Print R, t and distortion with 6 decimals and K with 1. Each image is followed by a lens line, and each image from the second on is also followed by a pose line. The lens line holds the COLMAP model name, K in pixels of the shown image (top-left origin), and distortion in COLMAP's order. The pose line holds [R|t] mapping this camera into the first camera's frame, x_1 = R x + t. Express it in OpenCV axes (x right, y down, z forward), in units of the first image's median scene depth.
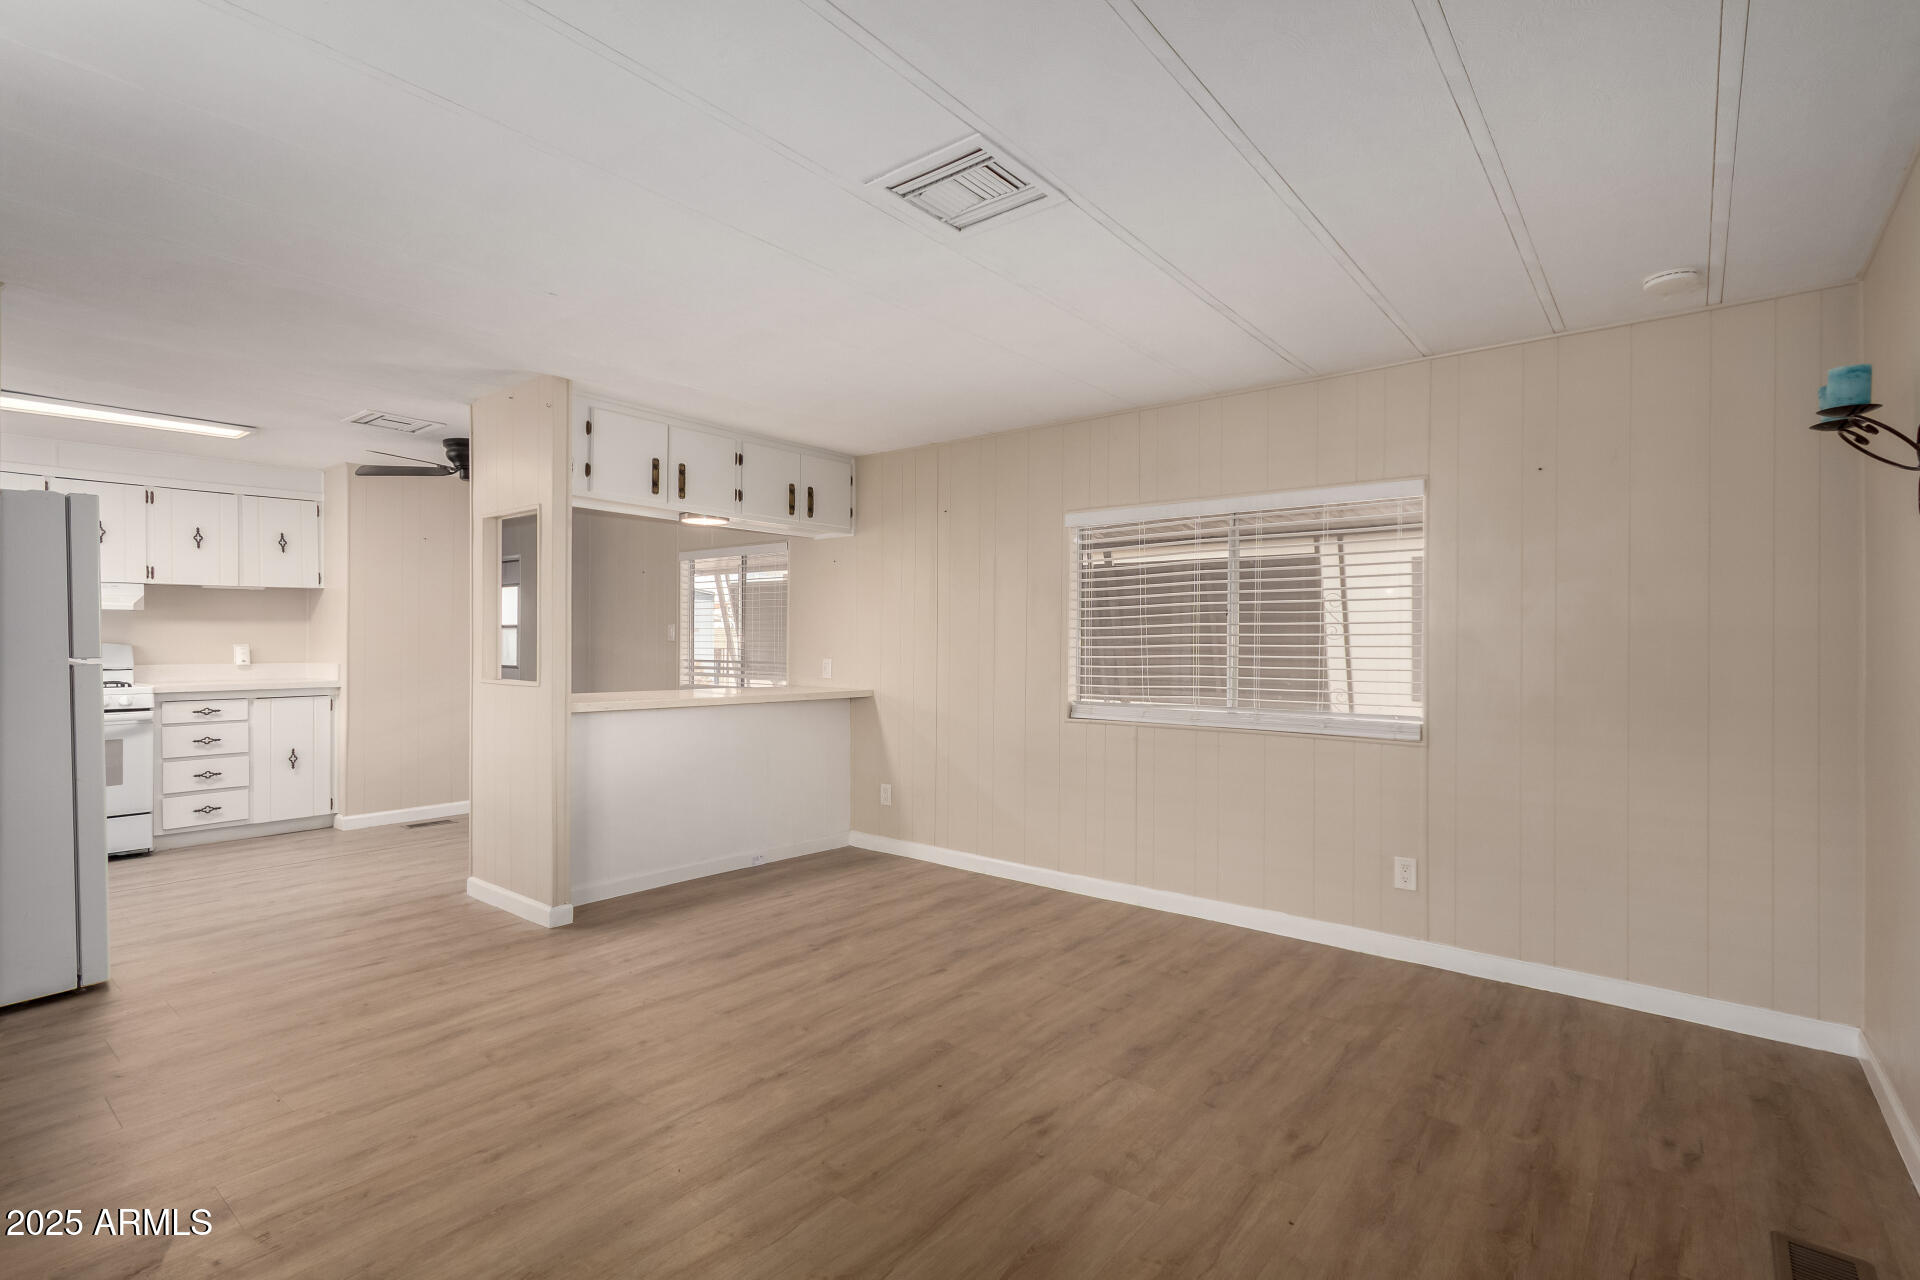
lens RADIAL K [[891.9, 0, 963.8], [0, 891.9, 638.3], [0, 0, 1]] dist [0.002869, 0.000407]
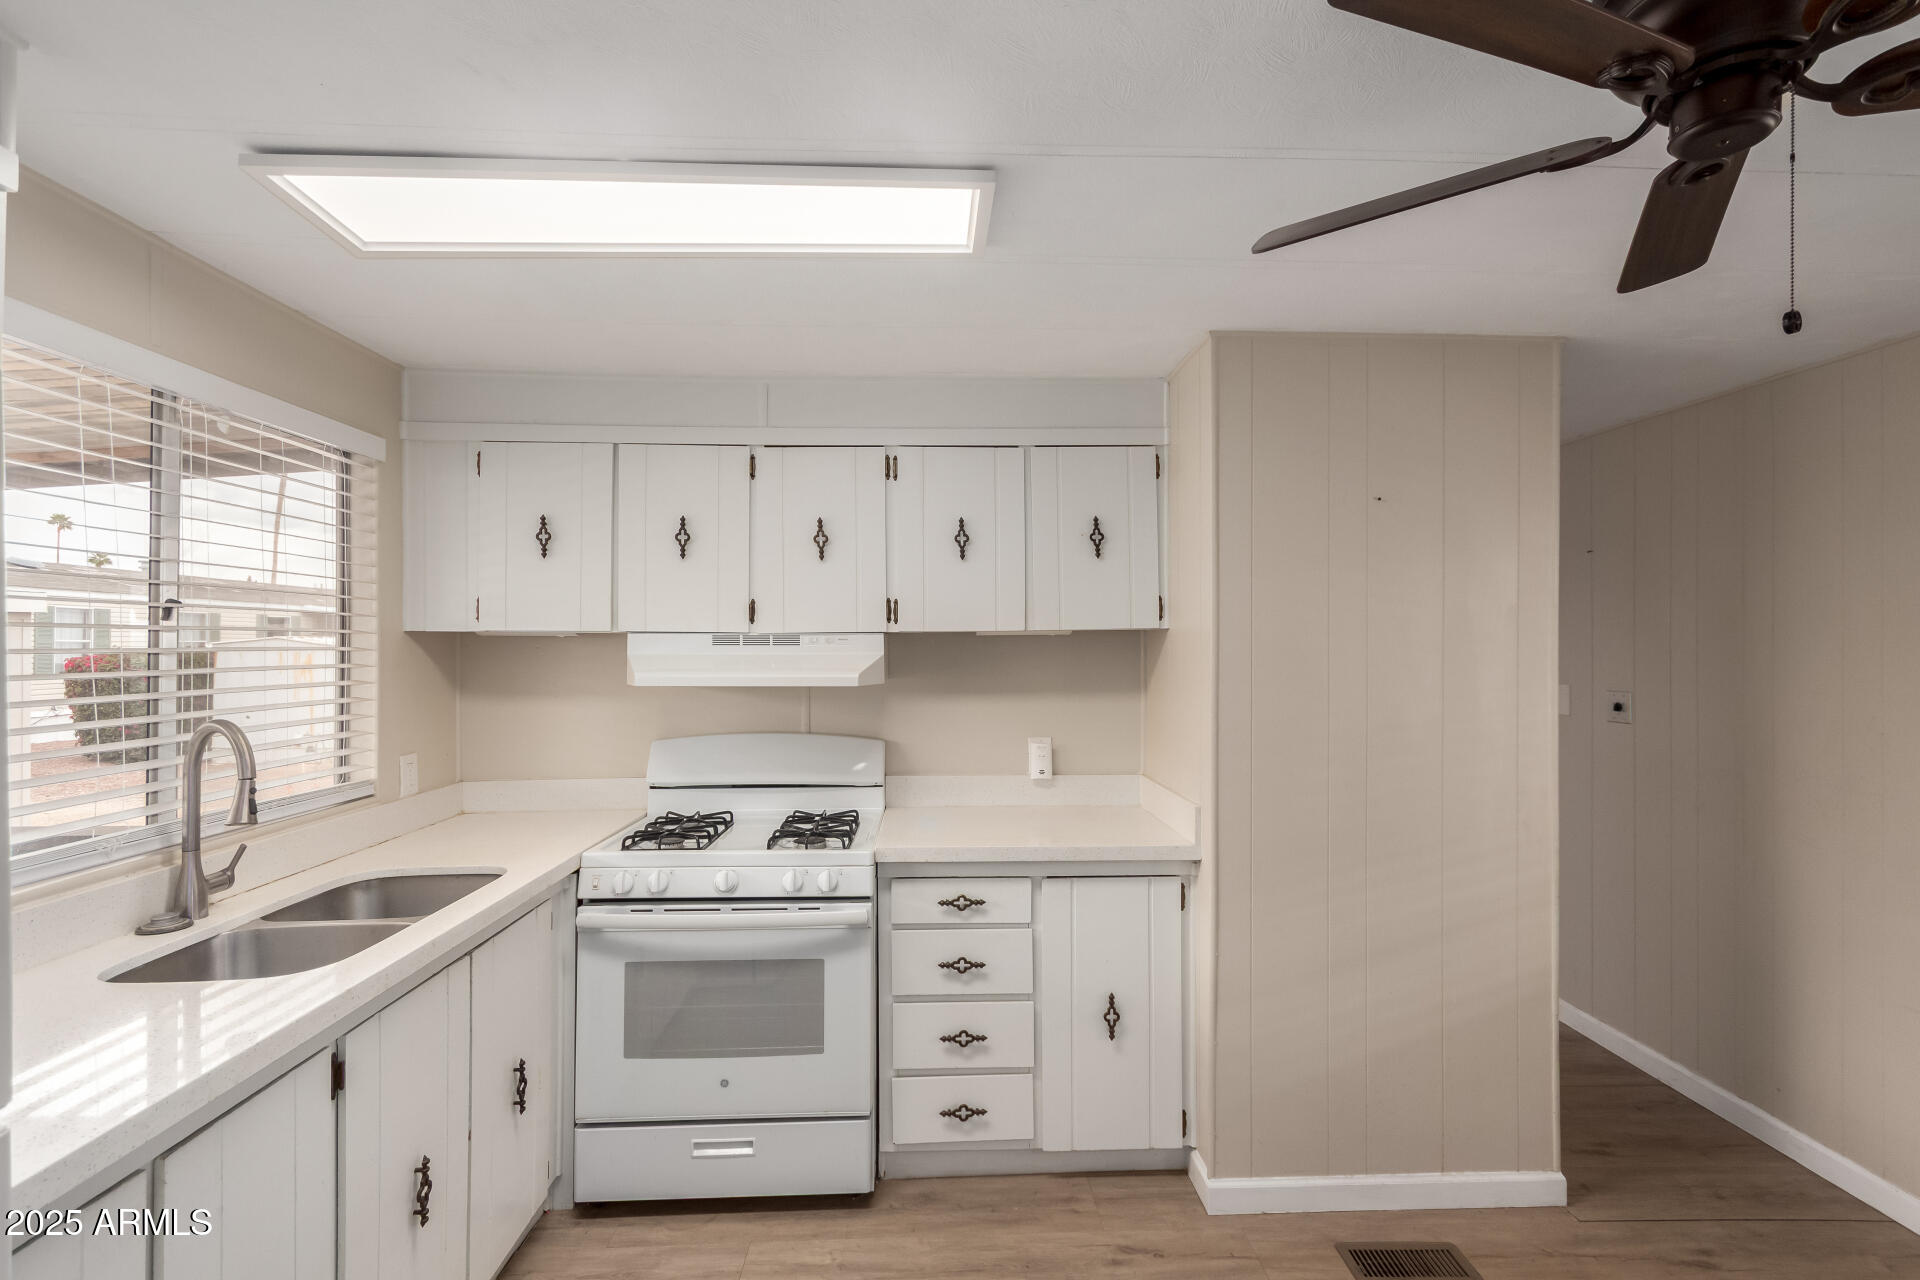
lens RADIAL K [[891.9, 0, 965.1], [0, 891.9, 646.6], [0, 0, 1]] dist [0.002869, 0.000407]
pose [[0.661242, -0.004637, -0.750158, -0.430423], [0.001721, 0.999988, -0.004664, -0.044232], [0.750170, 0.001793, 0.661242, 0.603069]]
